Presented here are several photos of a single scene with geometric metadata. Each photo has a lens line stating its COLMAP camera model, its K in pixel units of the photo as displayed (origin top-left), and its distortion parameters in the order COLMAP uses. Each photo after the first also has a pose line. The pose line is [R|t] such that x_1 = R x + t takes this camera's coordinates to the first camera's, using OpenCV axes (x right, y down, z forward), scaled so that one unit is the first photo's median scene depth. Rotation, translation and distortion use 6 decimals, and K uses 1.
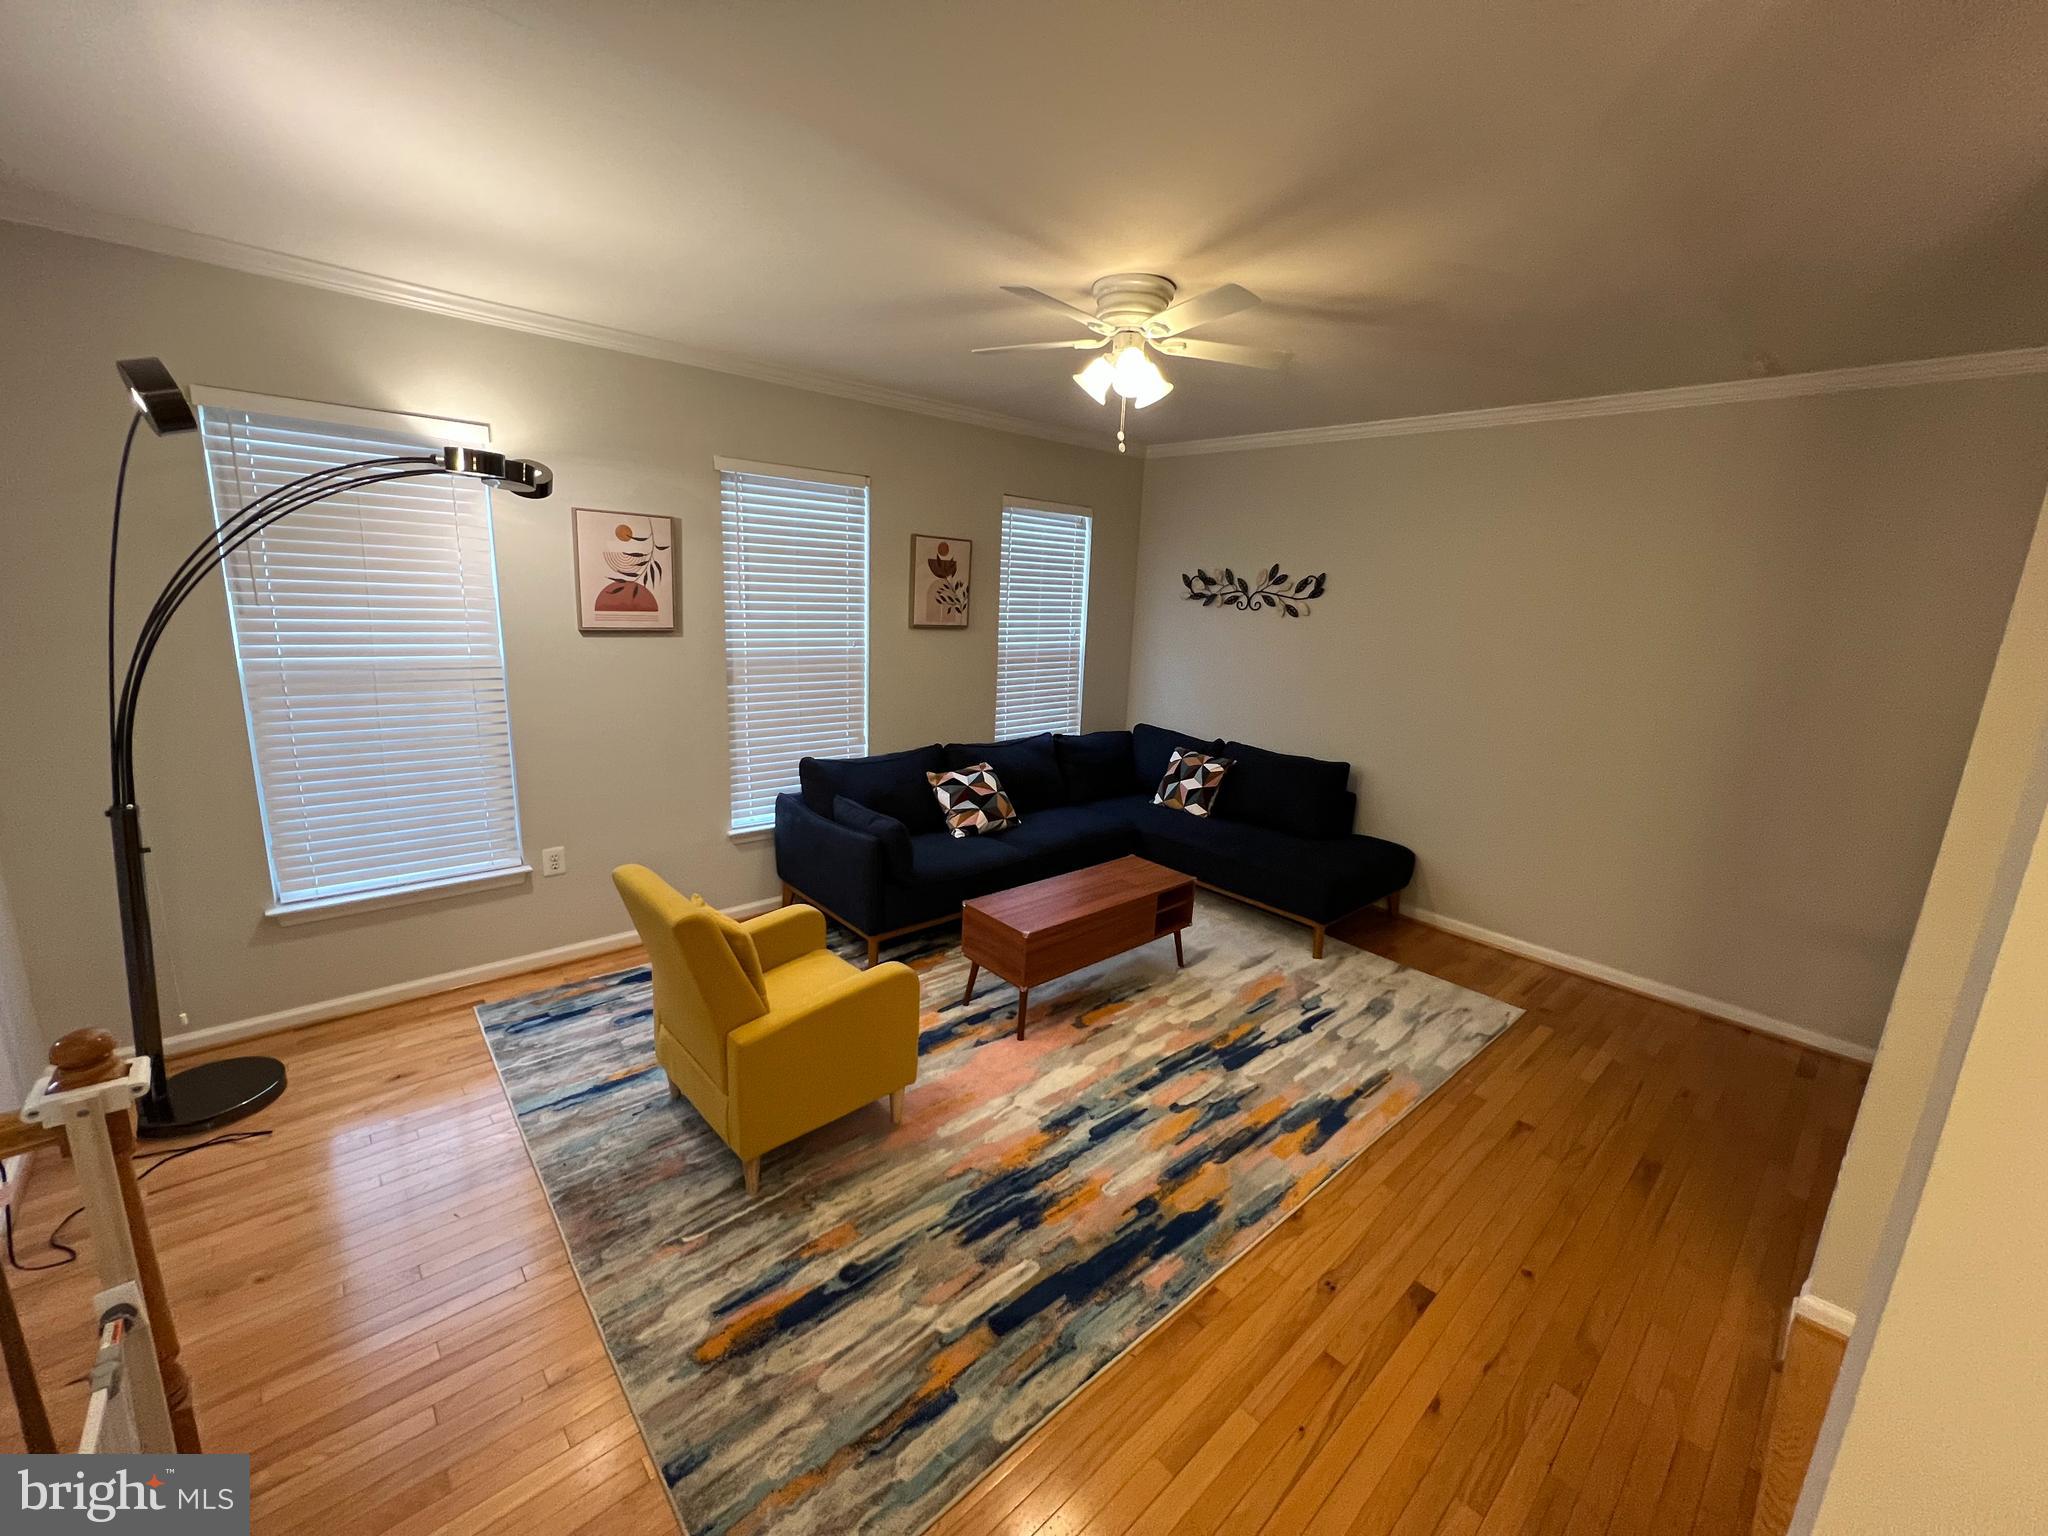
lens RADIAL K [[821.0, 0, 1023.1], [0, 821.0, 760.5], [0, 0, 1]] dist [-0.002671, 0.001127]
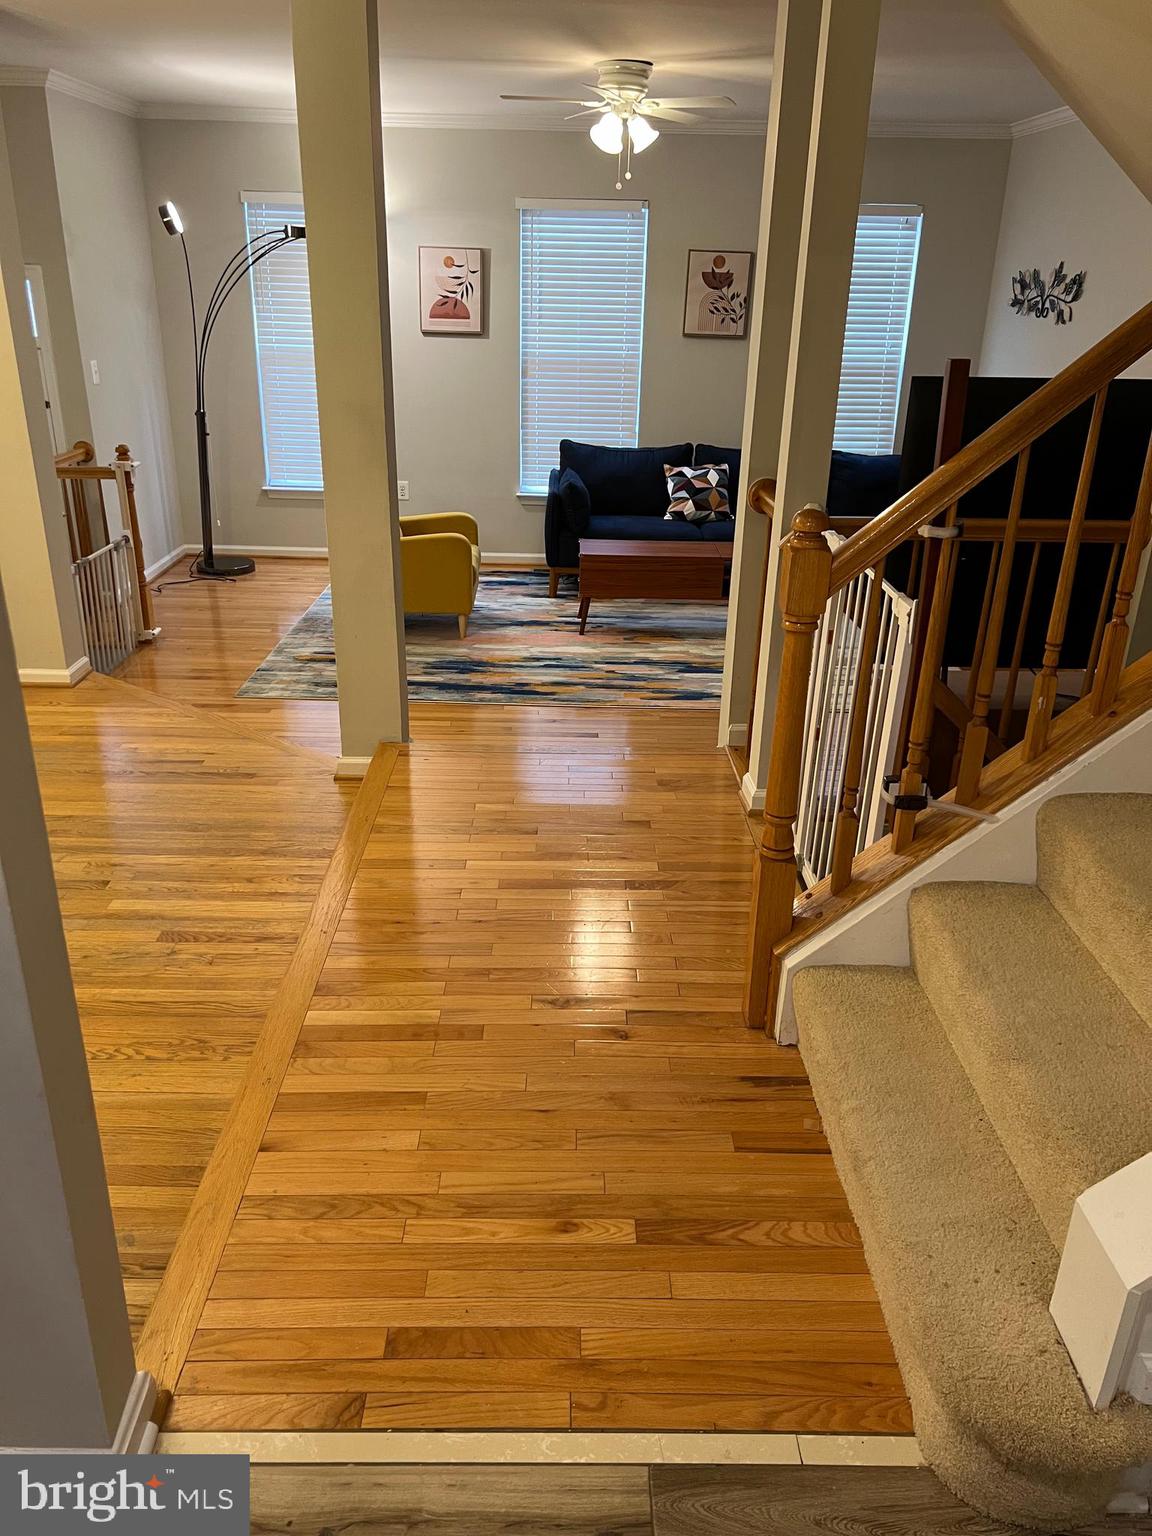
lens RADIAL K [[1149.5, 0, 570.4], [0, 1149.5, 775.6], [0, 0, 1]] dist [0.075359, -0.088275]
pose [[0.743963, 0.235410, -0.625381, 1.173162], [-0.128418, 0.968813, 0.211919, 0.142306], [0.655765, -0.077349, 0.750992, -0.484002]]
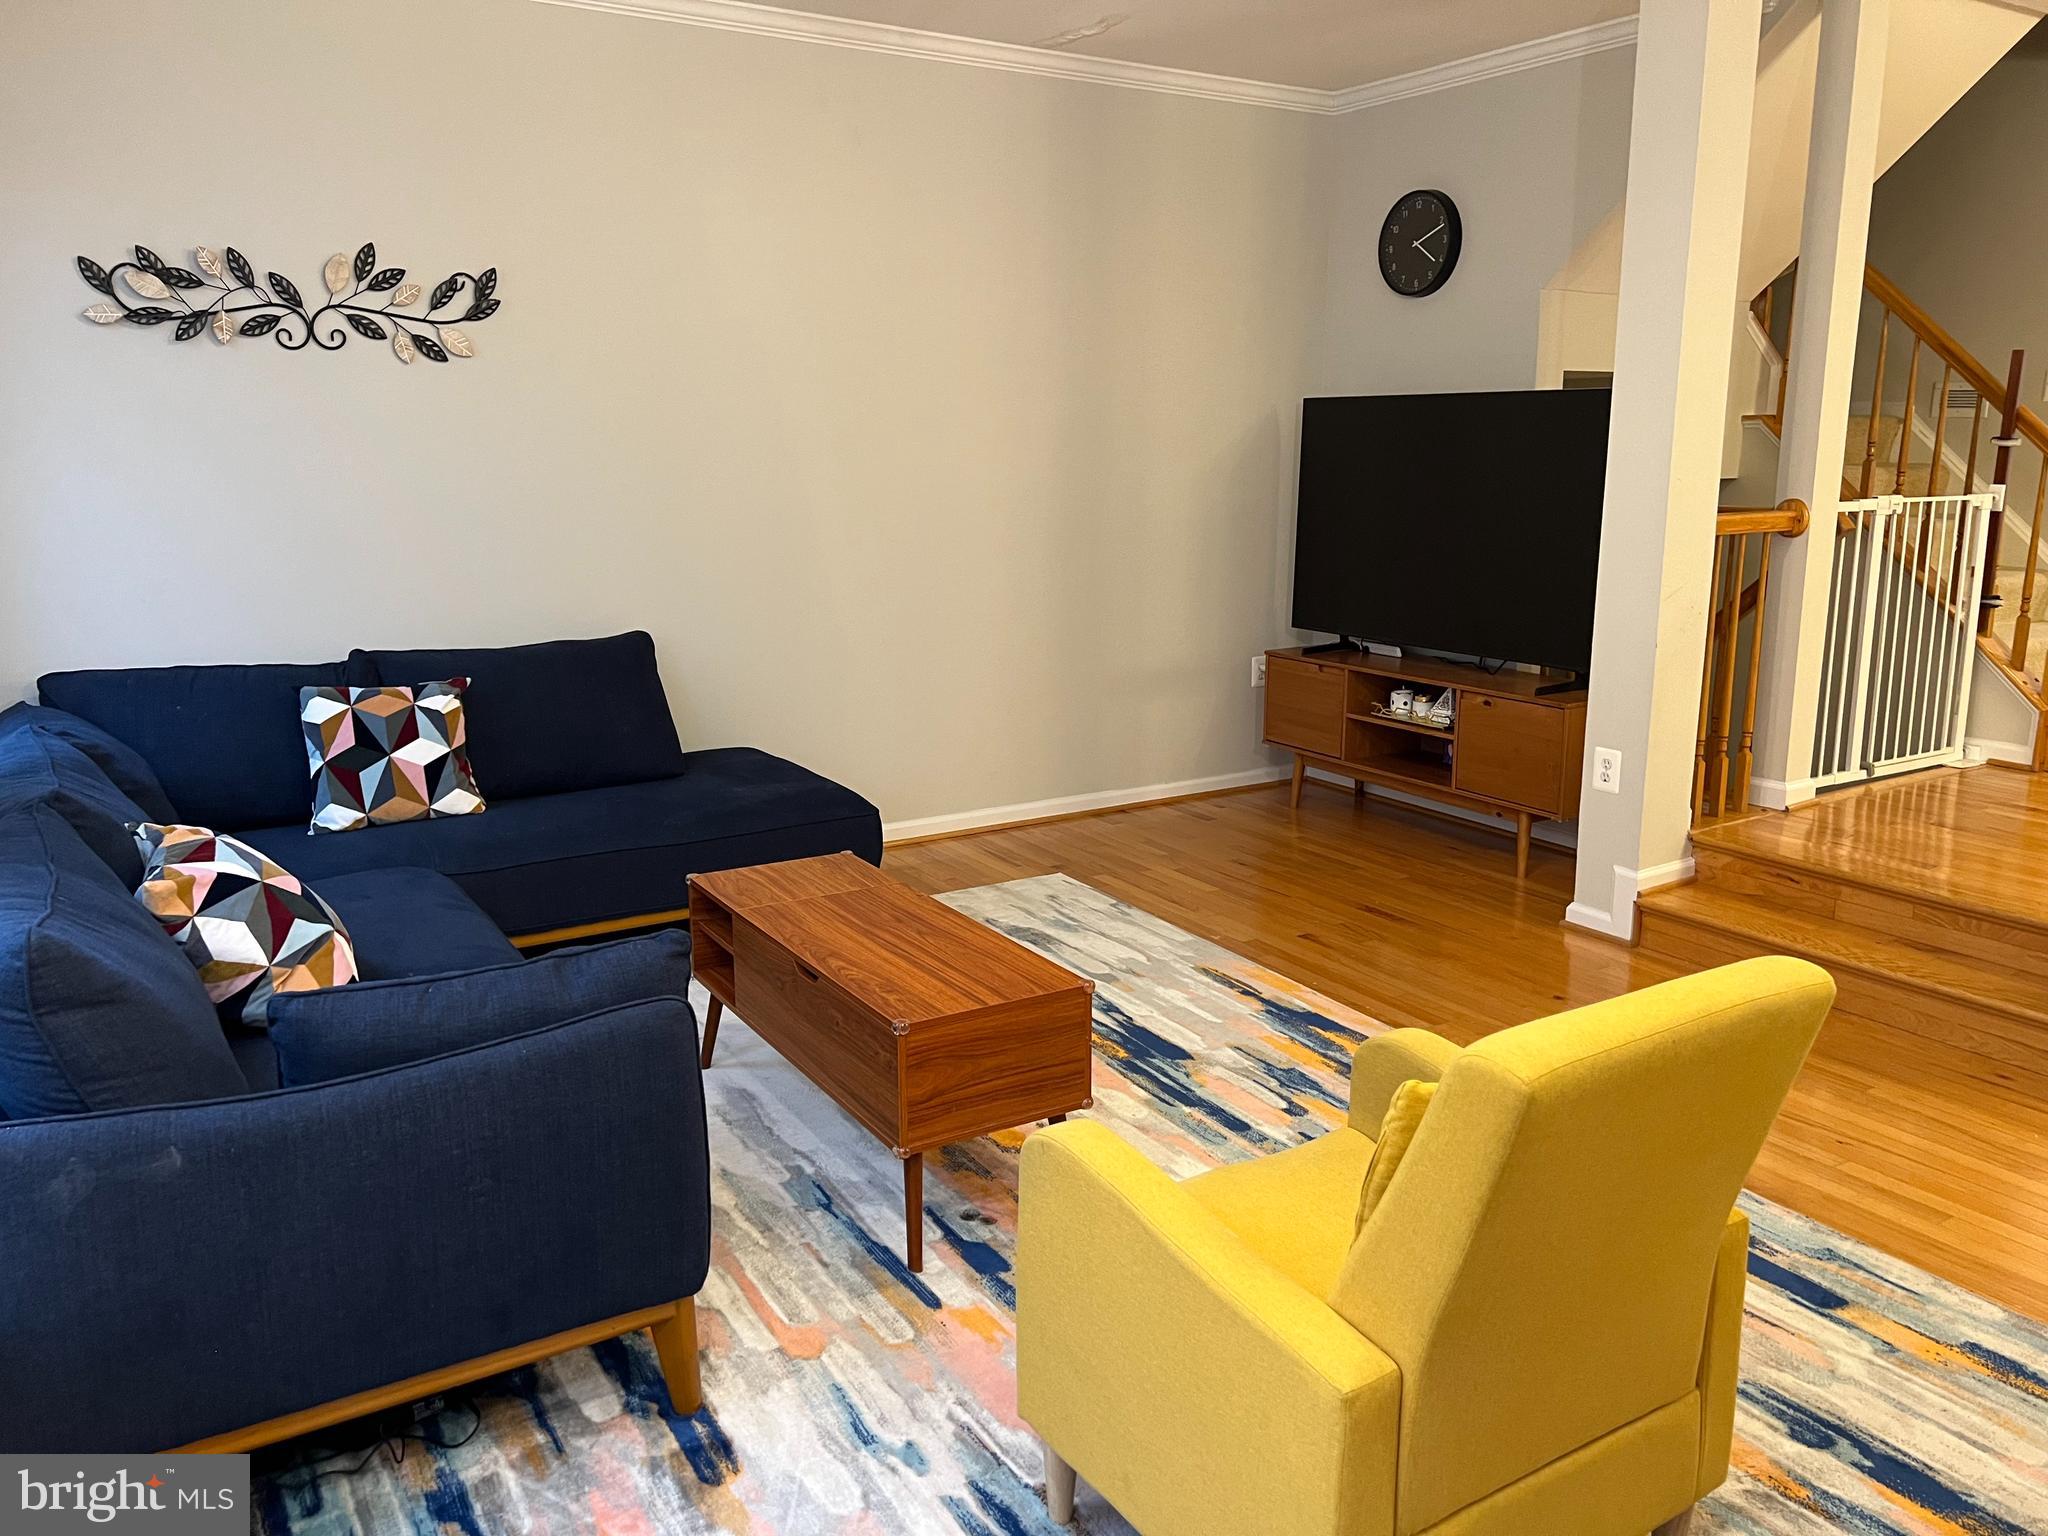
lens RADIAL K [[1532.7, 0, 1032.3], [0, 1532.7, 755.9], [0, 0, 1]] dist [0.075359, -0.088275]
pose [[0.179138, -0.244799, 0.952881, -0.717932], [0.217803, 0.954384, 0.204239, -0.091534], [-0.959412, 0.170953, 0.224285, 0.708882]]
